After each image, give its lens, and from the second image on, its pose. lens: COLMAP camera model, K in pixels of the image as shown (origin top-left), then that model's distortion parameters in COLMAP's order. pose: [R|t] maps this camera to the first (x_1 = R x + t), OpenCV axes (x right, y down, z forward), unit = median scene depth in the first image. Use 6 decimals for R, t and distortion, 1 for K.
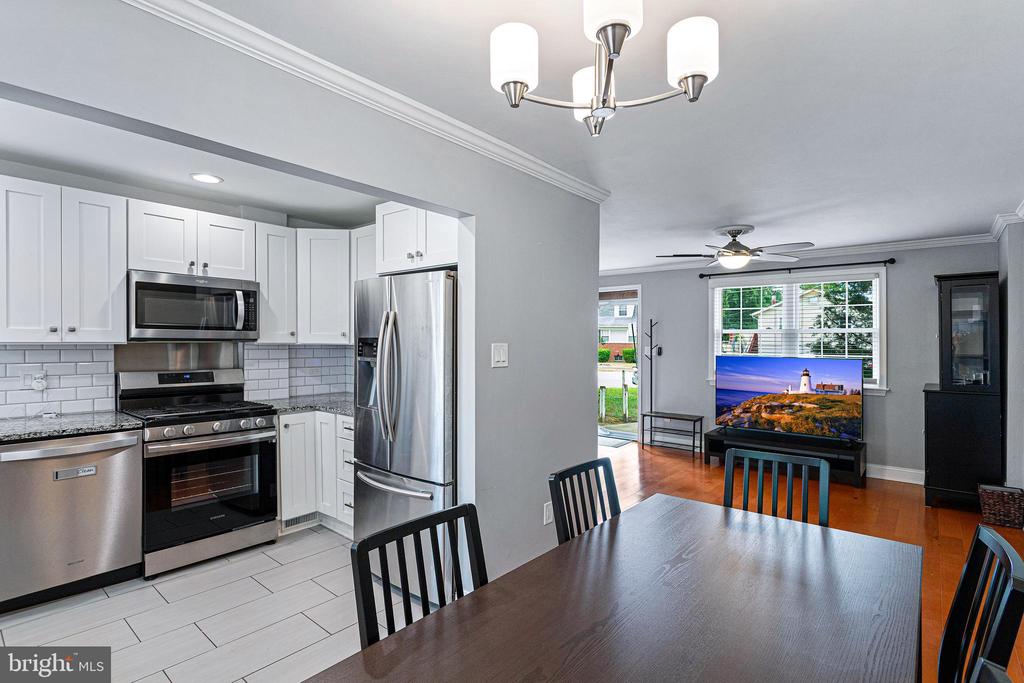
lens RADIAL K [[498.2, 0, 513.0], [0, 498.2, 332.3], [0, 0, 1]] dist [-0.001251, -0.000752]
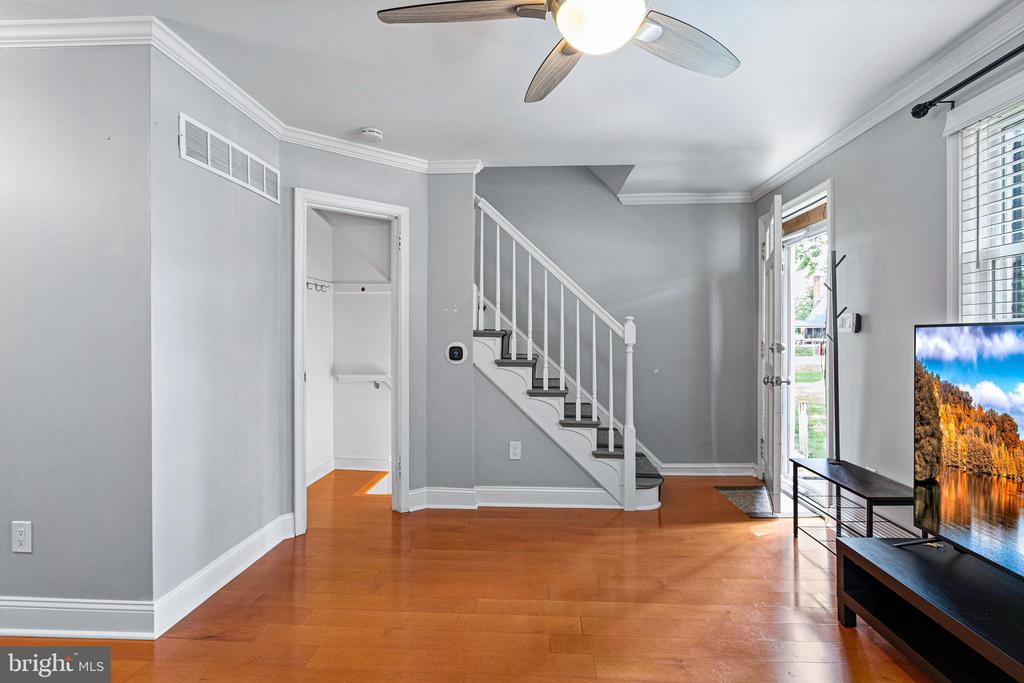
lens RADIAL K [[498.2, 0, 513.0], [0, 498.2, 332.3], [0, 0, 1]] dist [-0.001251, -0.000752]
pose [[0.604768, -0.010643, -0.796331, 0.601642], [0.013642, 0.999902, -0.003003, 0.057716], [0.796285, -0.009047, 0.604854, 0.668501]]
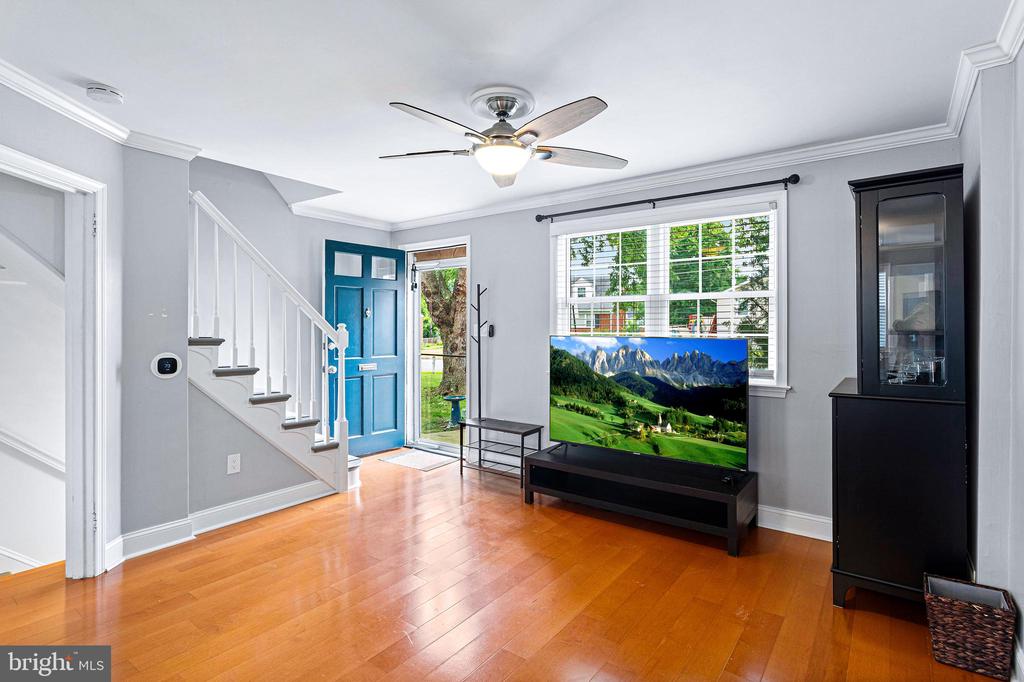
lens RADIAL K [[511.7, 0, 511.0], [0, 511.7, 322.0], [0, 0, 1]] dist [0.003513, 0.000802]
pose [[0.998213, -0.003323, 0.059672, 0.368905], [0.002906, 0.999971, 0.007068, 0.027655], [-0.059694, -0.006882, 0.998193, 0.383353]]
